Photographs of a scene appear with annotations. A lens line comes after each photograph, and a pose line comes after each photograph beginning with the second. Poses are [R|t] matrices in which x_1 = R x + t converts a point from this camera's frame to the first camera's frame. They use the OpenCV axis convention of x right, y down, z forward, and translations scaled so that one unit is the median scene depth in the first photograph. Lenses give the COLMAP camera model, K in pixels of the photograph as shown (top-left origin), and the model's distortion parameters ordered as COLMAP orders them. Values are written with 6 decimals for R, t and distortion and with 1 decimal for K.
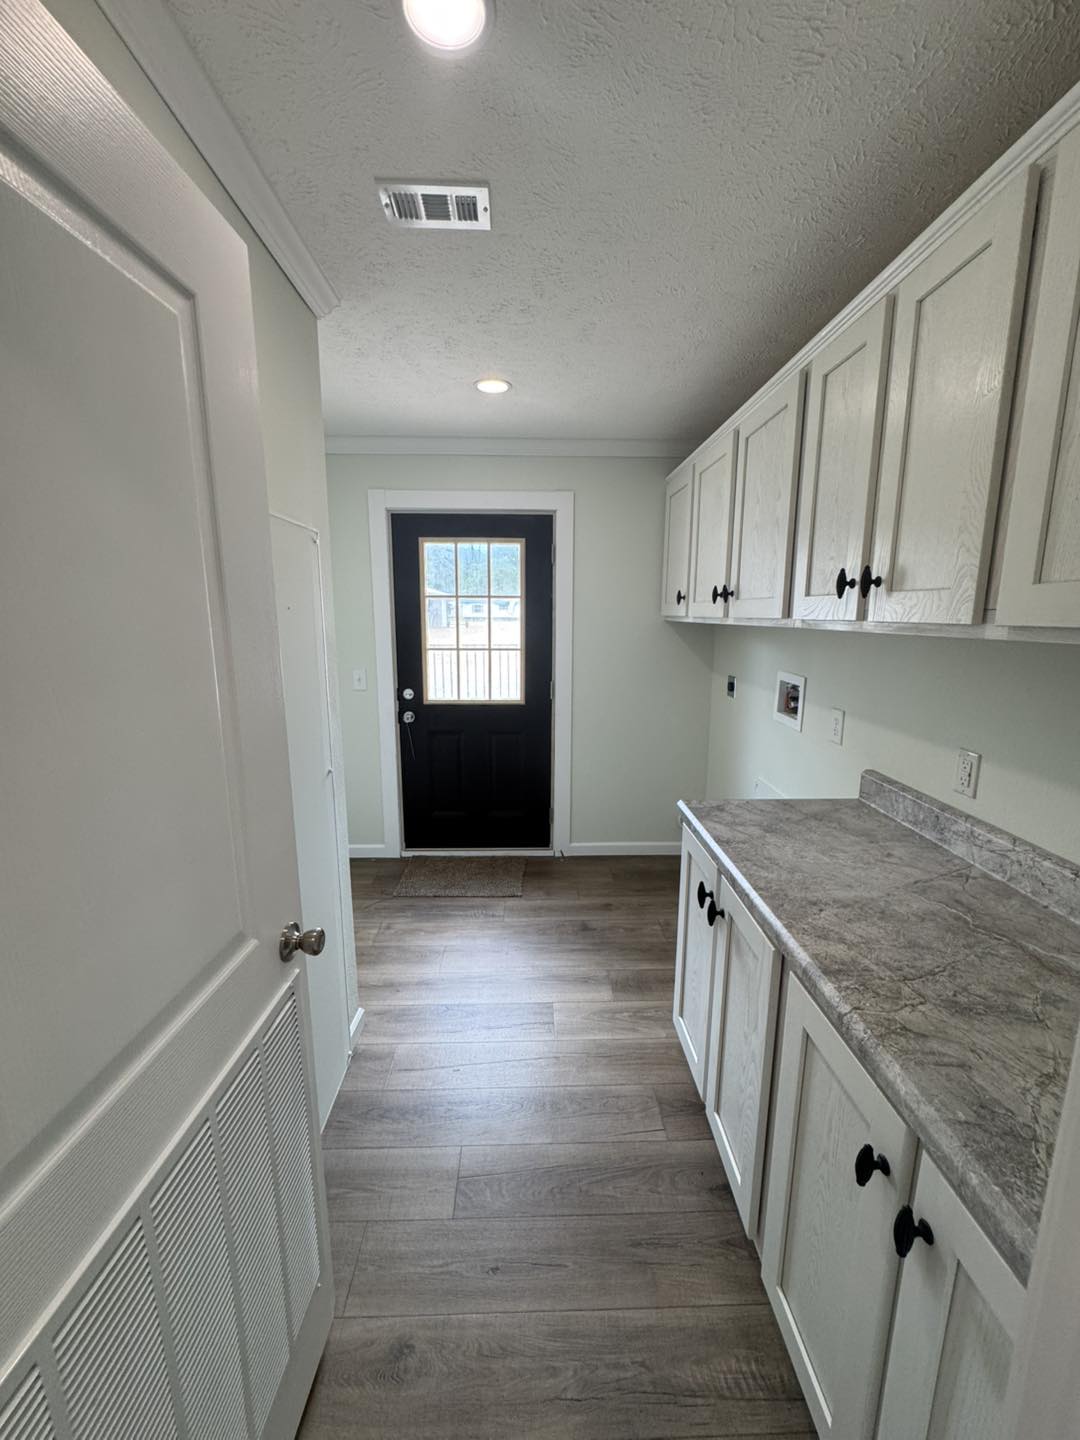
lens RADIAL K [[574.1, 0, 544.5], [0, 574.1, 713.1], [0, 0, 1]] dist [0.001221, 0.000990]
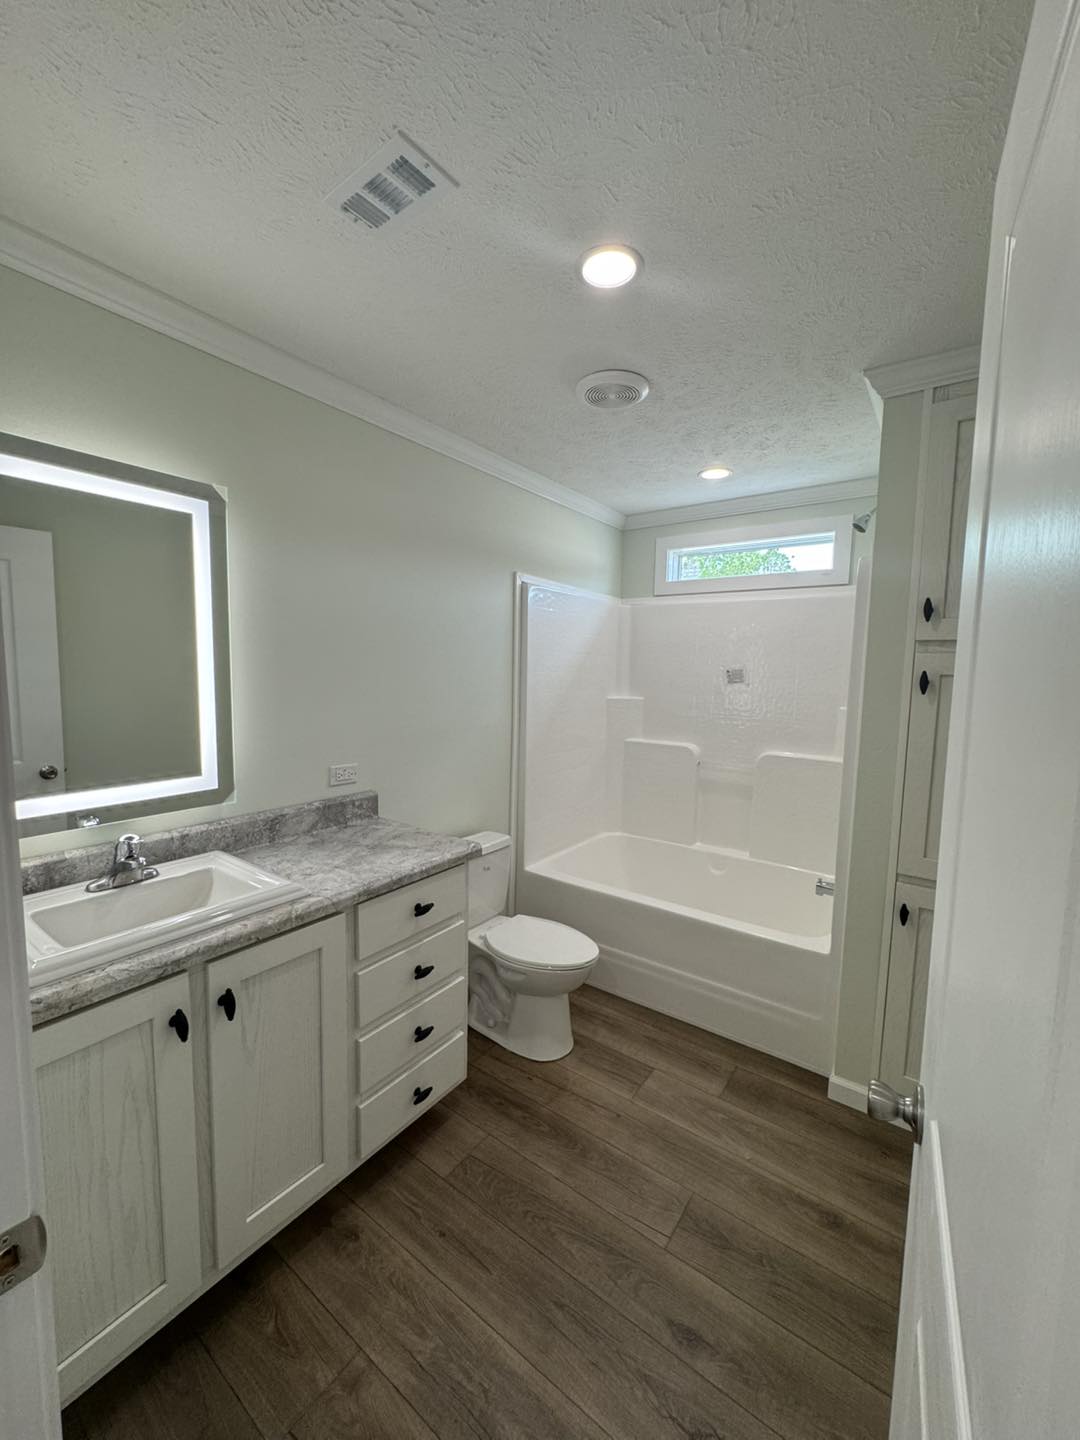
lens RADIAL K [[574.1, 0, 541.3], [0, 574.1, 743.9], [0, 0, 1]] dist [0.001221, 0.000990]
pose [[0.790527, 0.102496, -0.603789, 0.763677], [-0.122164, 0.992473, 0.008532, -0.034900], [0.600119, 0.067017, 0.797098, 0.168568]]
